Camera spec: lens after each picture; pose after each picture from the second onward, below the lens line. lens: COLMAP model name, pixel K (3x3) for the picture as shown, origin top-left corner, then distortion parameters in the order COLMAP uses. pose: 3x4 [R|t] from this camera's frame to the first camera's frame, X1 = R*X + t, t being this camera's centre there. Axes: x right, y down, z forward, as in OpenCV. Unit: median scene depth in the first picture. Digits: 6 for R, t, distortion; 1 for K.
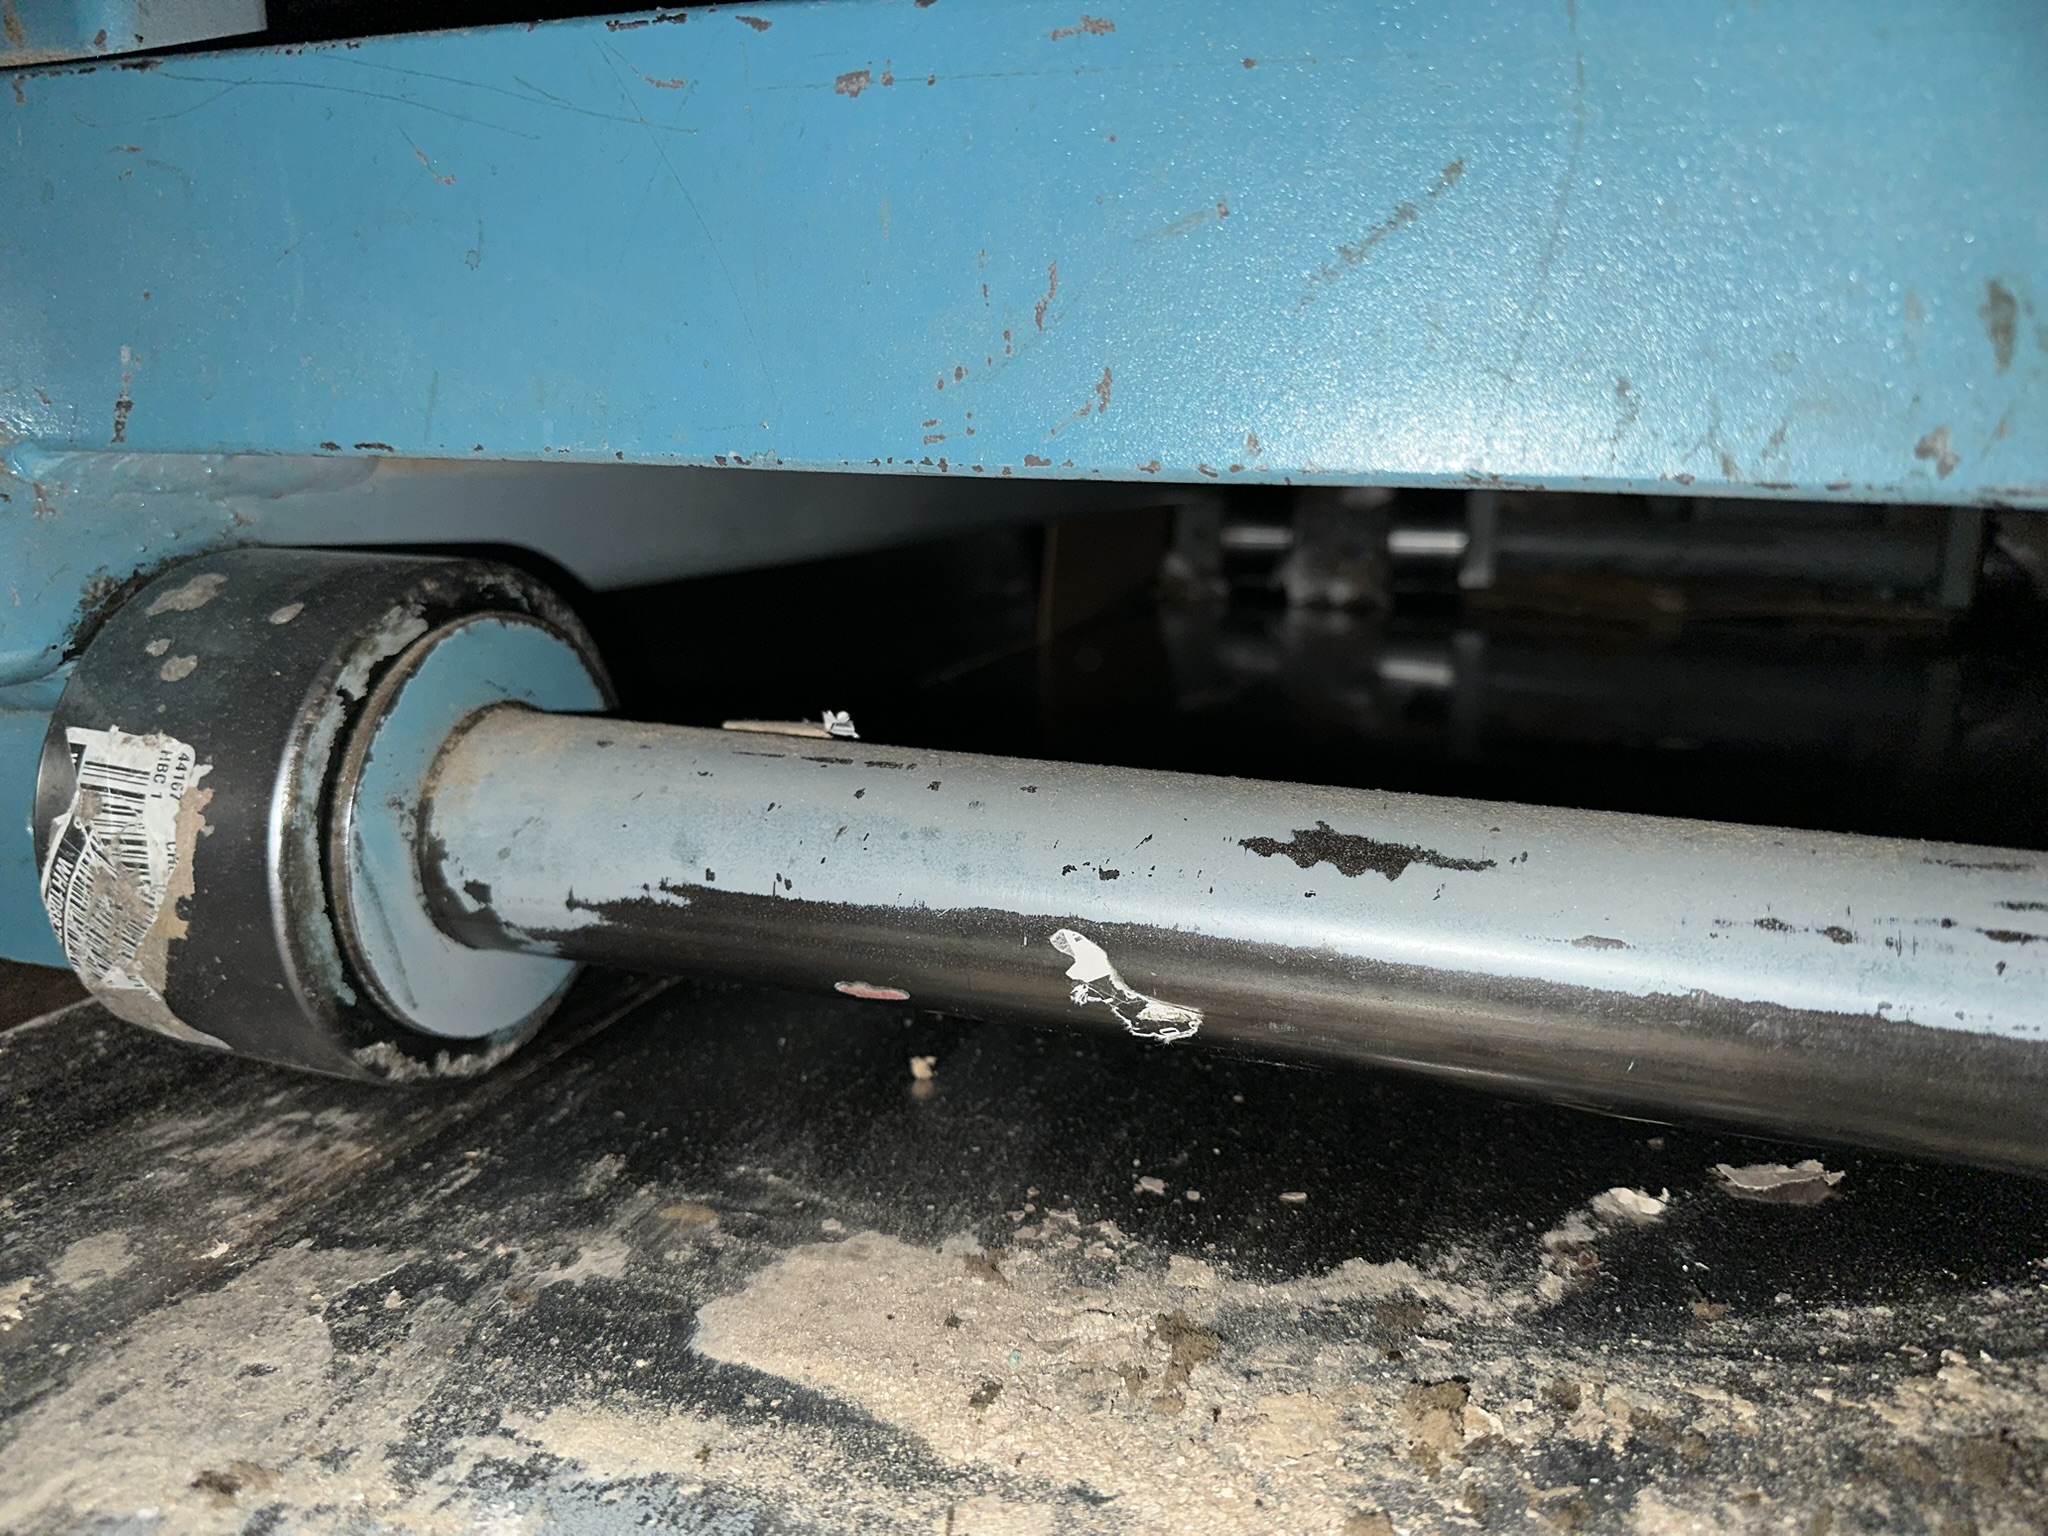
lens RADIAL K [[1469.9, 0, 1030.5], [0, 1469.9, 777.7], [0, 0, 1]] dist [-0.001077, -0.002954]
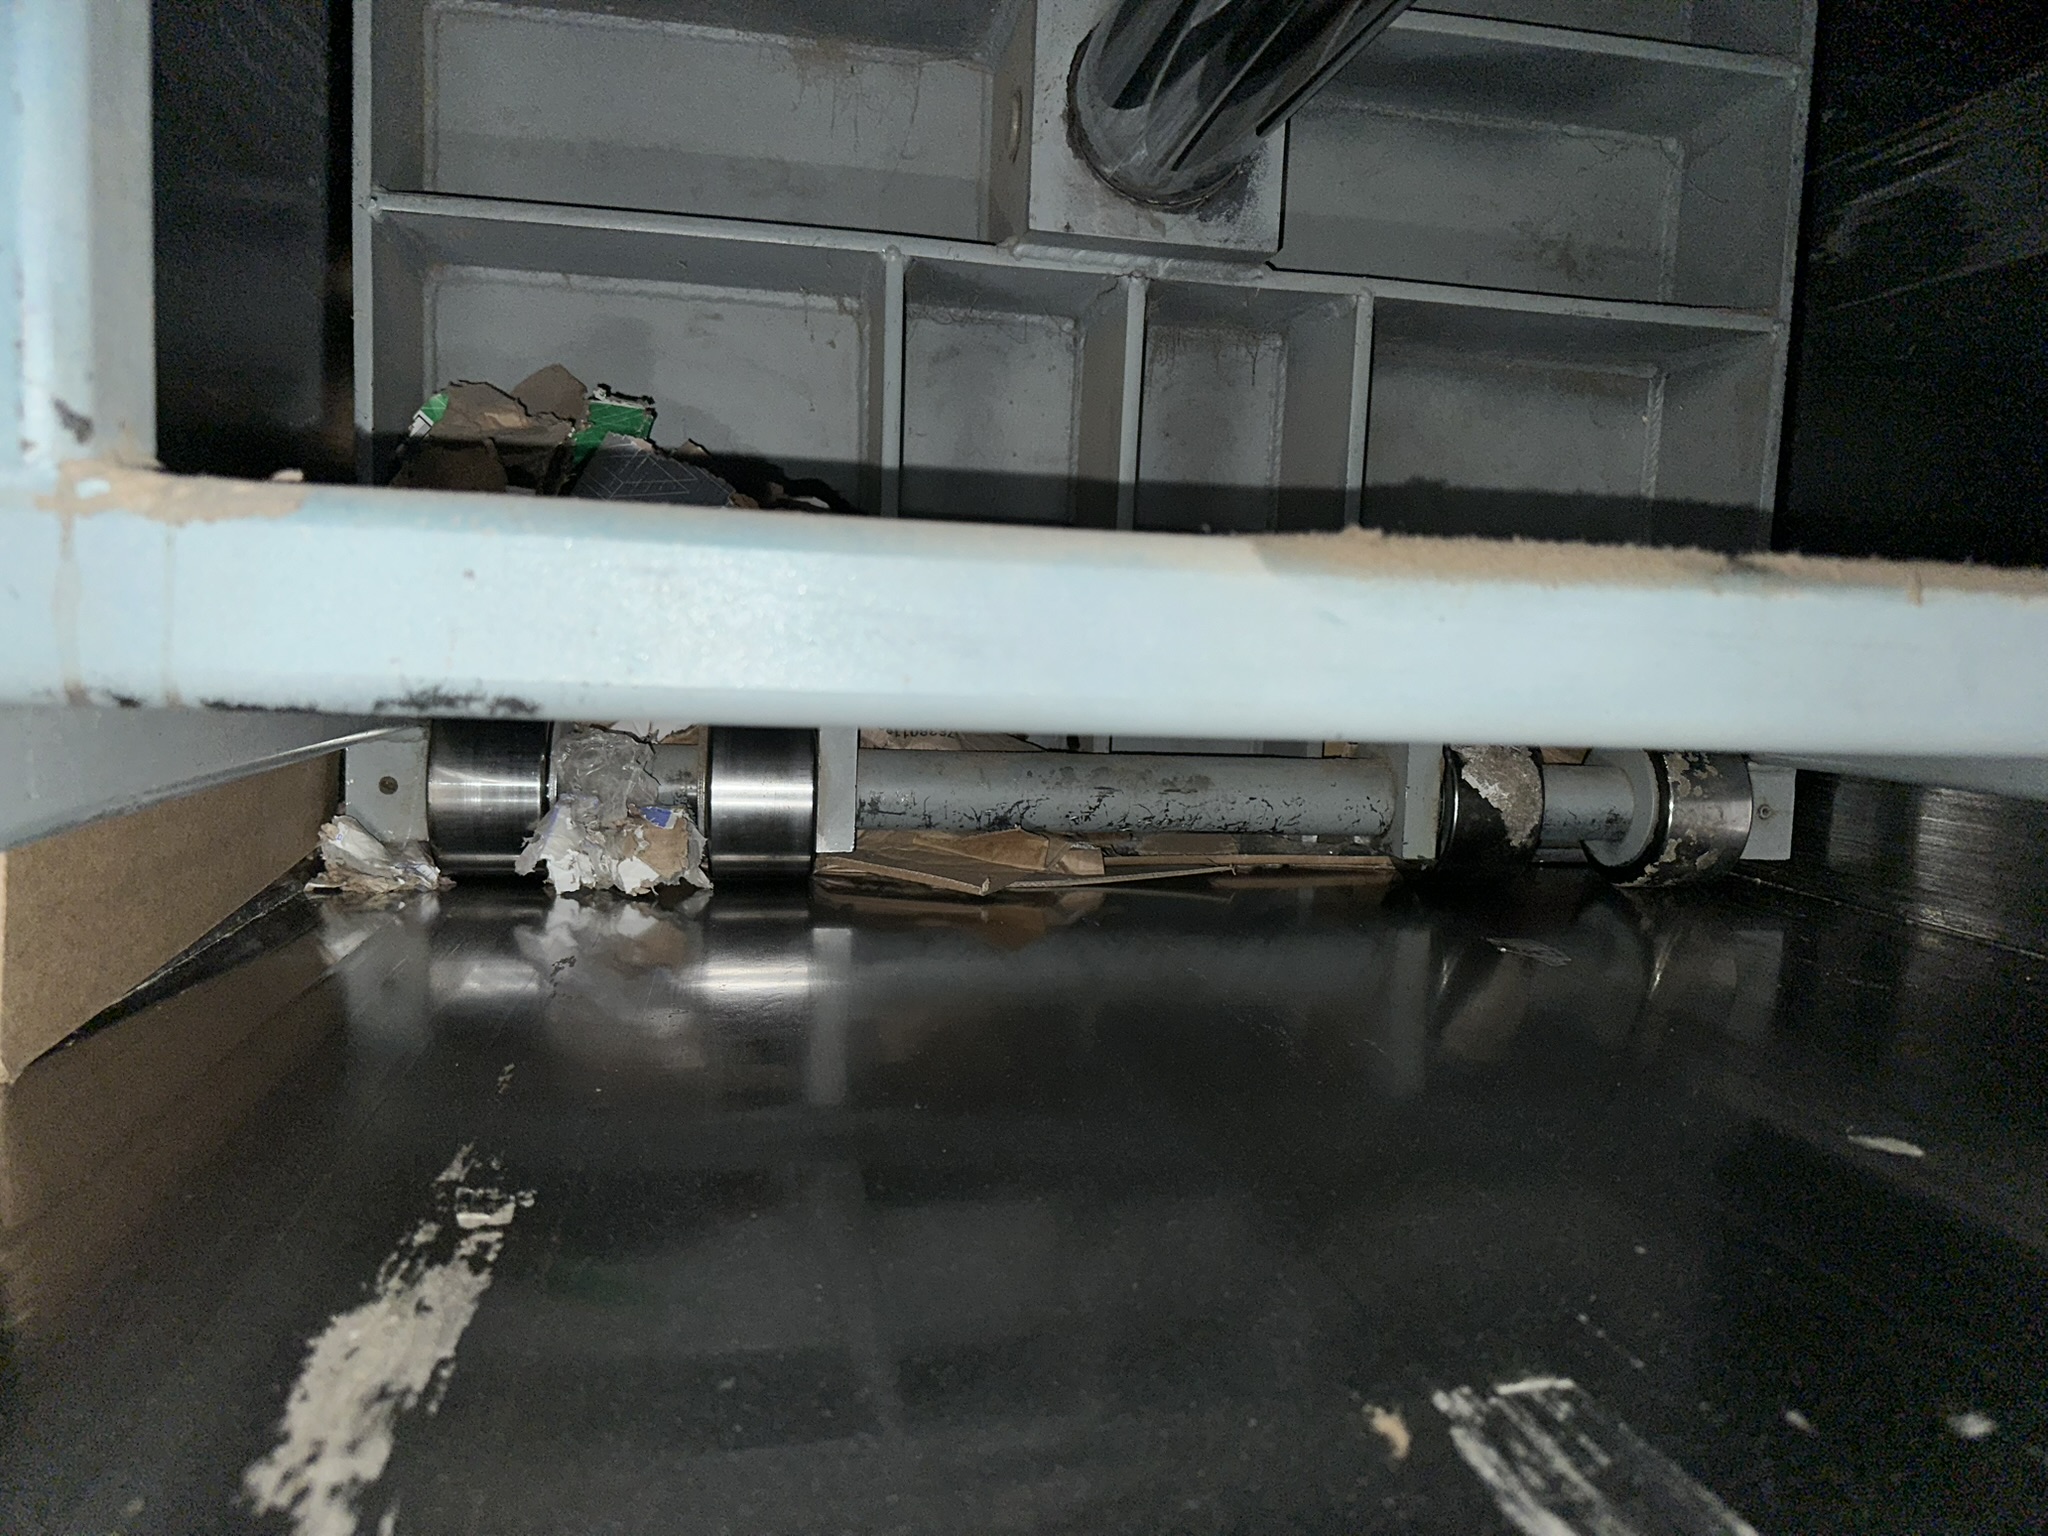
lens RADIAL K [[1469.9, 0, 1040.4], [0, 1469.9, 770.8], [0, 0, 1]] dist [-0.001077, -0.002954]
pose [[0.879565, -0.017587, 0.475453, 0.064514], [0.096503, 0.985139, -0.142085, -0.061986], [-0.465888, 0.170856, 0.868191, 0.358401]]
